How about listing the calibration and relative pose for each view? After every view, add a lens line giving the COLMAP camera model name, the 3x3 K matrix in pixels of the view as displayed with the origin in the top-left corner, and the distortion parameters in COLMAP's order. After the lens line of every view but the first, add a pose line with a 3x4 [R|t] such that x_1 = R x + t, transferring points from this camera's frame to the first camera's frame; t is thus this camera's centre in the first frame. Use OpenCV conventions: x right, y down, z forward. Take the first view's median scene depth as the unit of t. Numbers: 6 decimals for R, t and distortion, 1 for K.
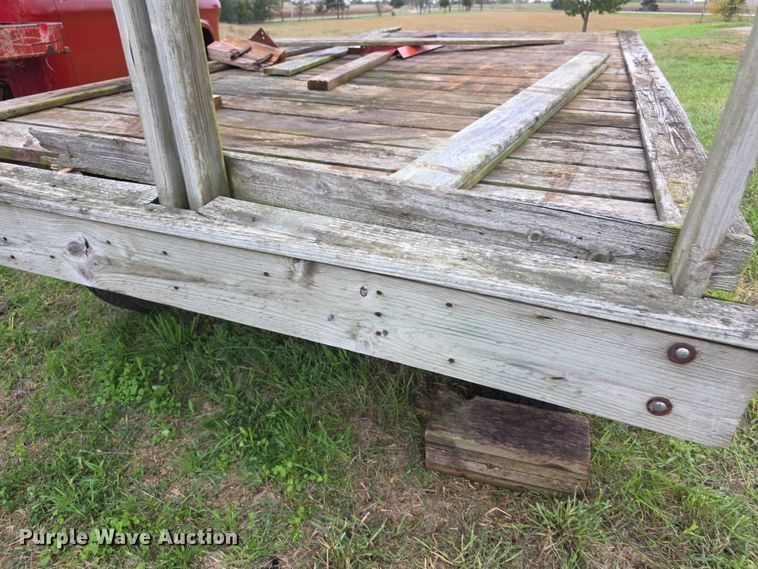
lens RADIAL K [[507.7, 0, 387.0], [0, 507.7, 281.9], [0, 0, 1]] dist [0.058794, -0.051741]
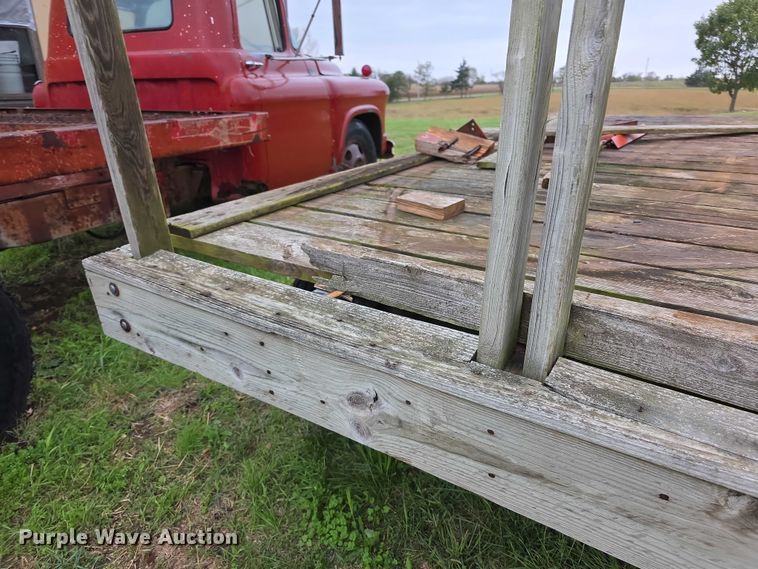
lens RADIAL K [[507.7, 0, 390.5], [0, 507.7, 295.7], [0, 0, 1]] dist [0.058794, -0.051741]
pose [[0.978243, 0.070327, -0.195178, -0.384032], [-0.090301, 0.991335, -0.095396, -0.145712], [0.186778, 0.110945, 0.976117, 0.195681]]
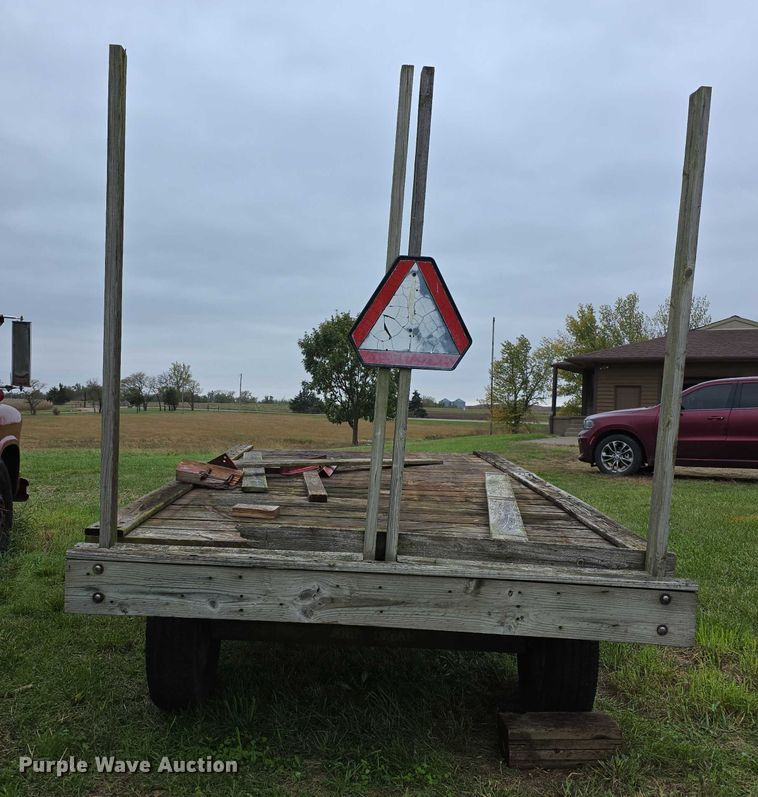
lens RADIAL K [[856.9, 0, 347.1], [0, 856.9, 456.4], [0, 0, 1]] dist [0.085621, 0.000000]
pose [[0.940480, 0.002479, 0.339840, -1.274302], [0.139906, 0.908485, -0.393804, 0.547633], [-0.309716, 0.417911, 0.854065, -1.302540]]
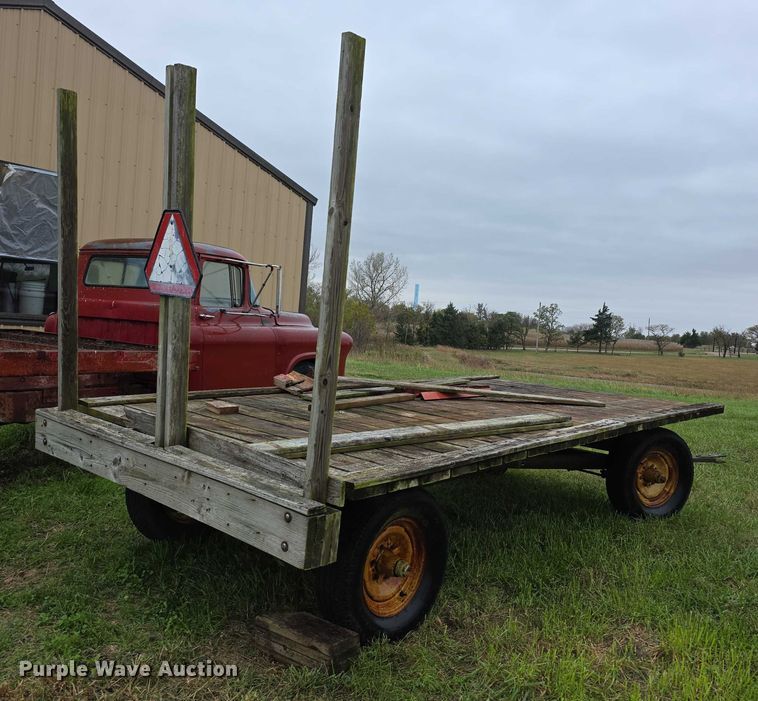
lens RADIAL K [[748.4, 0, 381.2], [0, 748.4, 352.4], [0, 0, 1]] dist [0.069907, 0.000000]
pose [[0.925117, 0.087899, -0.369367, 1.374665], [-0.243969, 0.883035, -0.400909, 0.473617], [0.290924, 0.461002, 0.838356, -1.348416]]
